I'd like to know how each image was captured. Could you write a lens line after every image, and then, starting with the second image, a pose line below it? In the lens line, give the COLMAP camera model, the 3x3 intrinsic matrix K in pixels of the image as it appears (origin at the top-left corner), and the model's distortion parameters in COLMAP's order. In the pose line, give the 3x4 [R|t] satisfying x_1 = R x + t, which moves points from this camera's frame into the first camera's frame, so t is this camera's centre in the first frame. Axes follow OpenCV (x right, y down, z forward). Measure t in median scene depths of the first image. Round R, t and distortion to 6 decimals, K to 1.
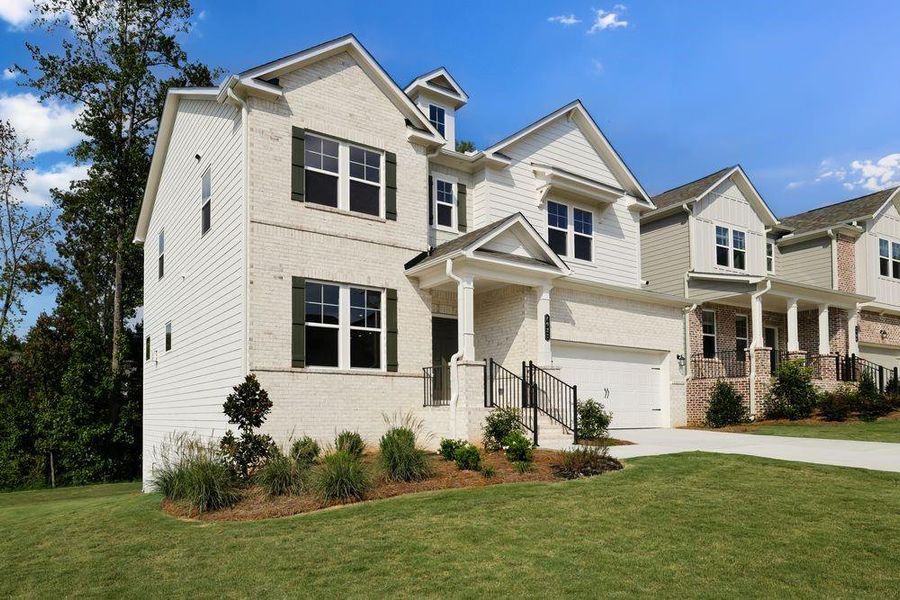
lens RADIAL K [[626.1, 0, 448.4], [0, 626.1, 390.7], [0, 0, 1]] dist [-0.002738, -0.002153]
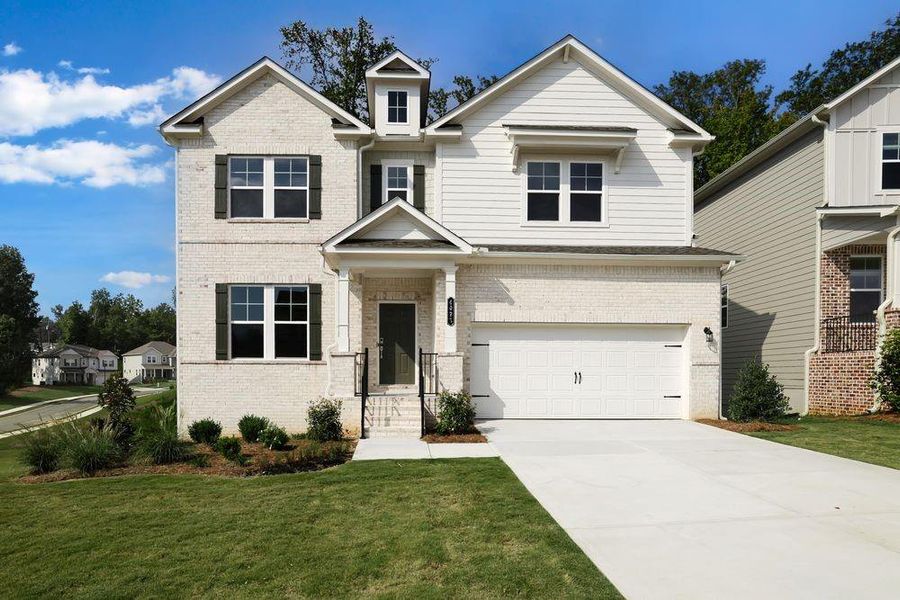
lens RADIAL K [[626.1, 0, 448.4], [0, 626.1, 390.7], [0, 0, 1]] dist [-0.002738, -0.002153]
pose [[0.835917, 0.022670, -0.548388, 0.703391], [0.013726, 0.997971, 0.062177, -0.041815], [0.548685, -0.059502, 0.833909, 0.208463]]
